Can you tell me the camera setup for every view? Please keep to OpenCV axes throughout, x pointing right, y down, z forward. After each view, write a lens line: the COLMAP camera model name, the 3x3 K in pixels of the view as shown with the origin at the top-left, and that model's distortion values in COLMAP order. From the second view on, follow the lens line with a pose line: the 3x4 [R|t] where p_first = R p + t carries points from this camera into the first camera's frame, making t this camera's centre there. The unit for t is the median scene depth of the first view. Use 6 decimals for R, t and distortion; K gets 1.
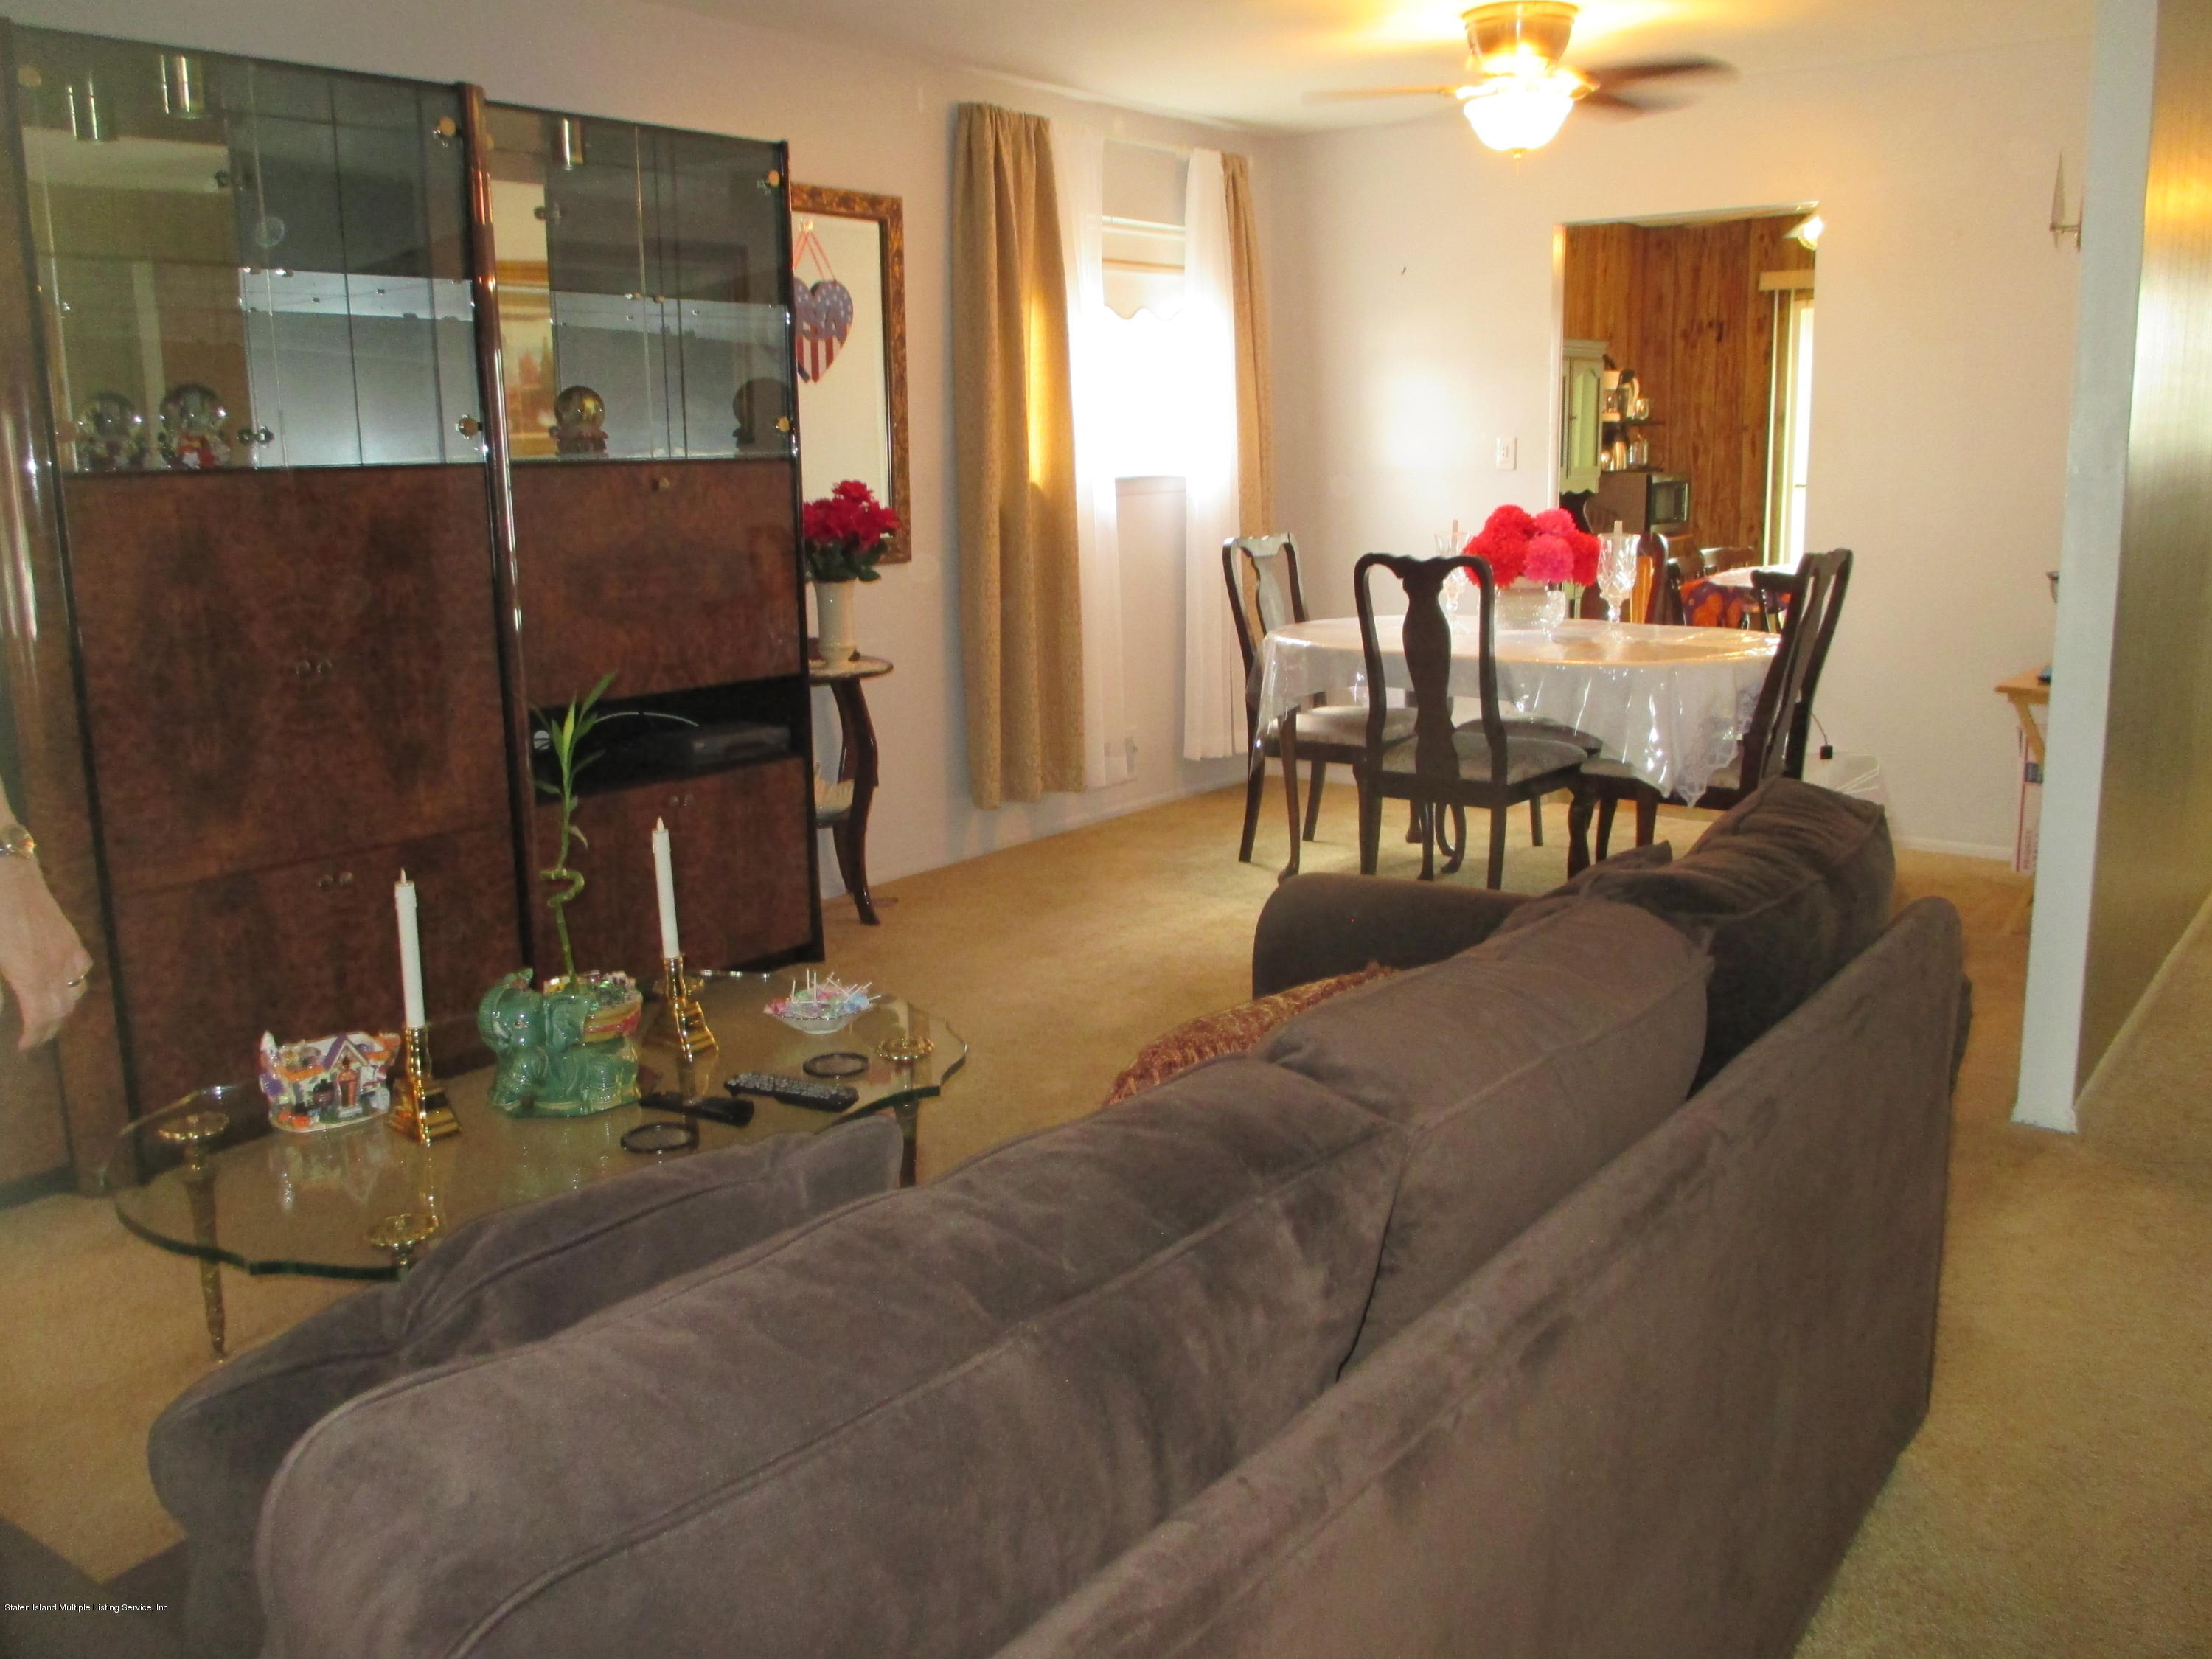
lens RADIAL K [[1876.1, 0, 1103.6], [0, 1876.1, 821.1], [0, 0, 1]] dist [-0.010834, -0.010059]
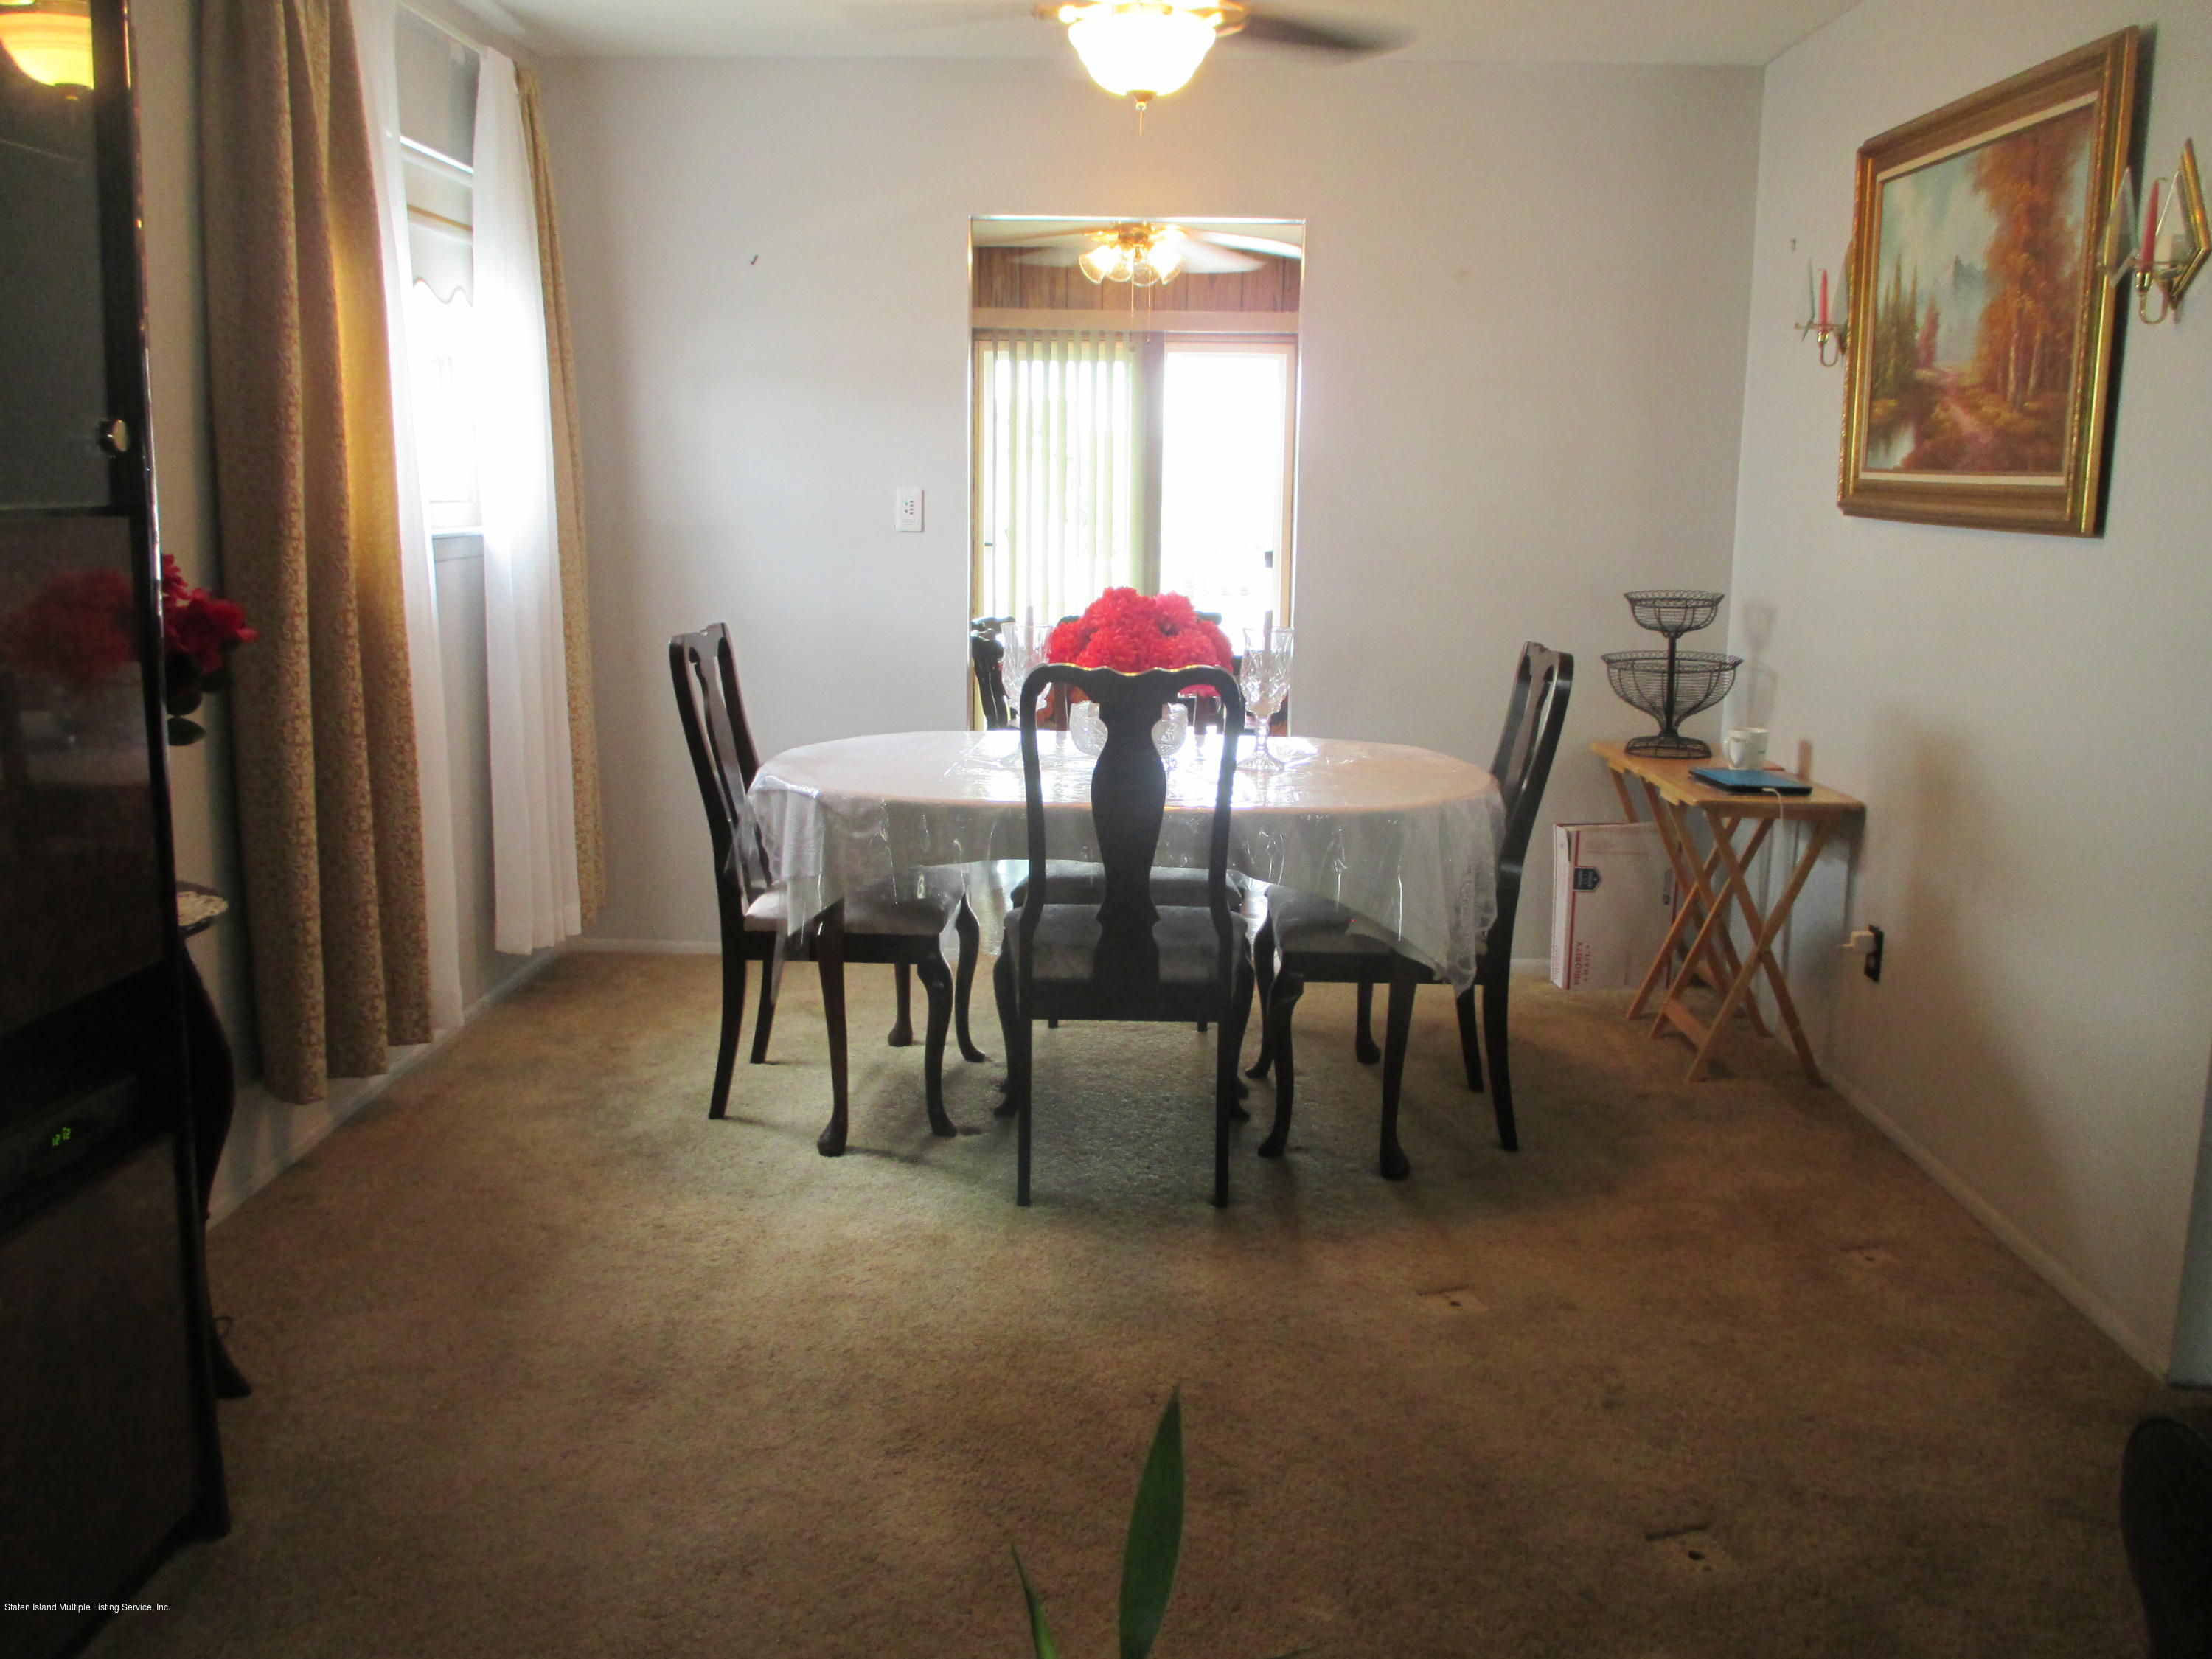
lens RADIAL K [[1876.1, 0, 1156.8], [0, 1876.1, 783.9], [0, 0, 1]] dist [-0.010834, -0.010059]
pose [[0.800634, -0.068985, 0.595169, -0.256733], [0.091369, 0.995789, -0.007491, -0.104754], [-0.592146, 0.060377, 0.803565, 0.500325]]
